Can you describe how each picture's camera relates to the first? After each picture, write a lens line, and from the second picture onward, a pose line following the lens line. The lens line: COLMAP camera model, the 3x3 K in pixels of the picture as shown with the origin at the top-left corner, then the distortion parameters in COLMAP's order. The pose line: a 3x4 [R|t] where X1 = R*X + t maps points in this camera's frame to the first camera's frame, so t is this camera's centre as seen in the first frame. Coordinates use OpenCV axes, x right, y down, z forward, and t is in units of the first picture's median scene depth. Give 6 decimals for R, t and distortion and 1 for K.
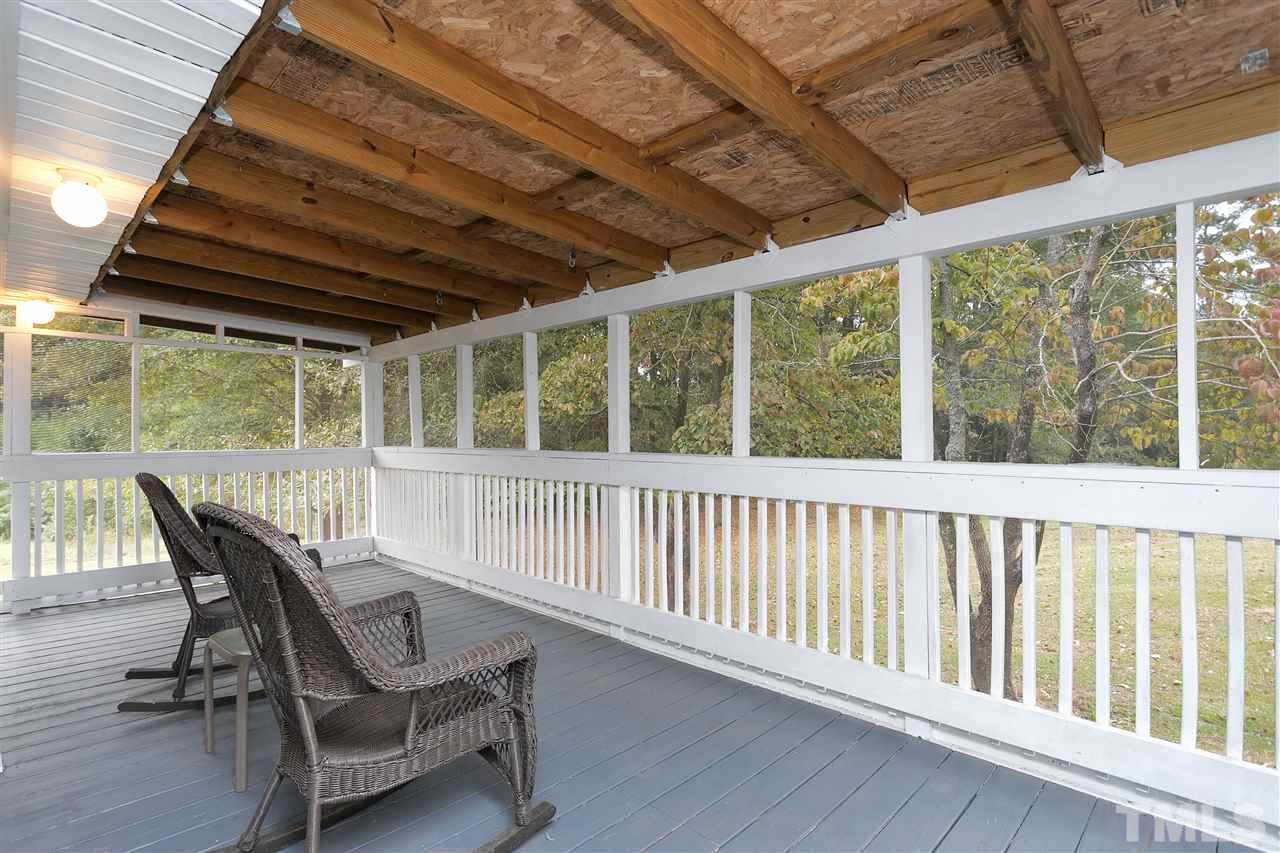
lens RADIAL K [[632.6, 0, 639.9], [0, 632.6, 429.7], [0, 0, 1]] dist [-0.000839, 0.000715]
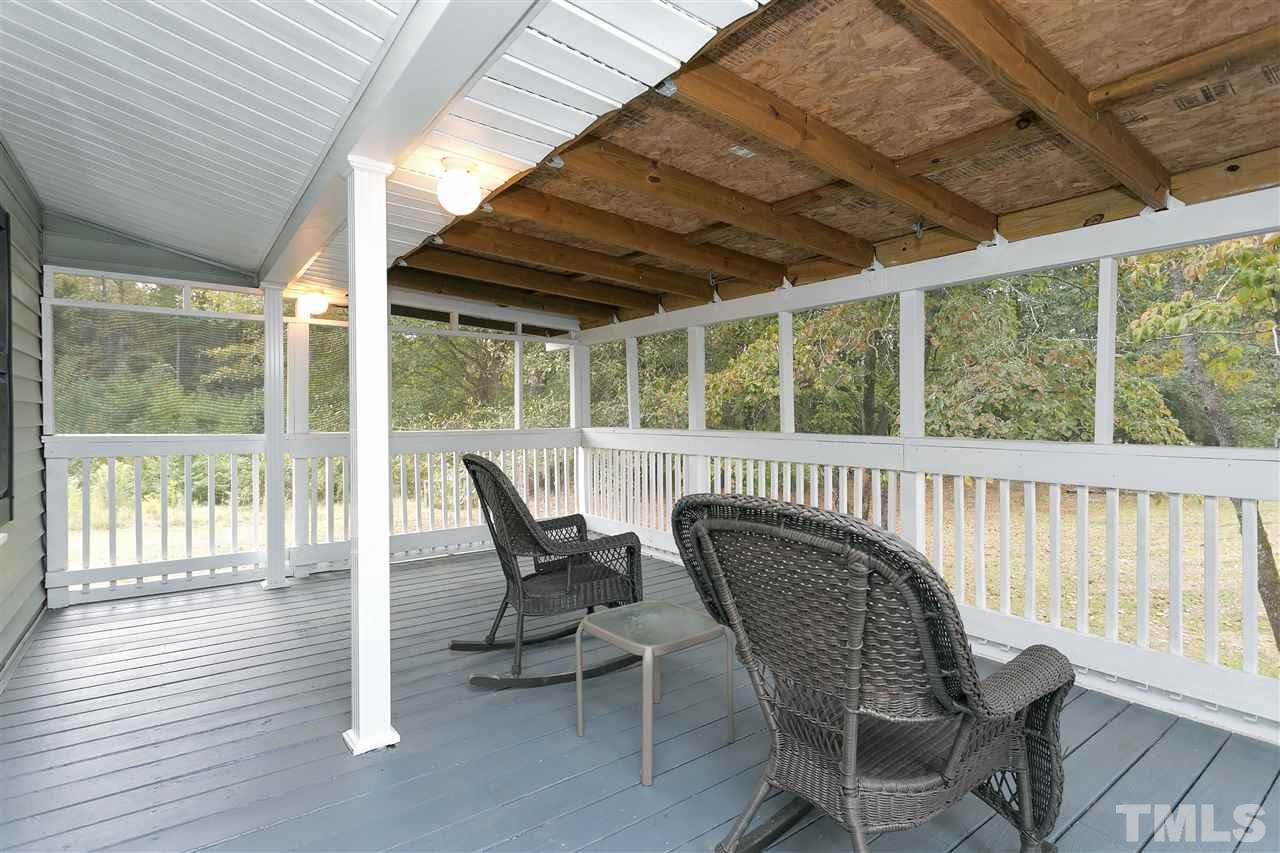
lens RADIAL K [[604.7, 0, 639.3], [0, 604.7, 424.6], [0, 0, 1]] dist [0.004158, 0.005734]
pose [[0.990088, 0.003321, -0.140412, -0.304809], [0.000533, 0.999624, 0.027406, -0.007355], [0.140450, -0.027210, 0.989714, 0.046550]]
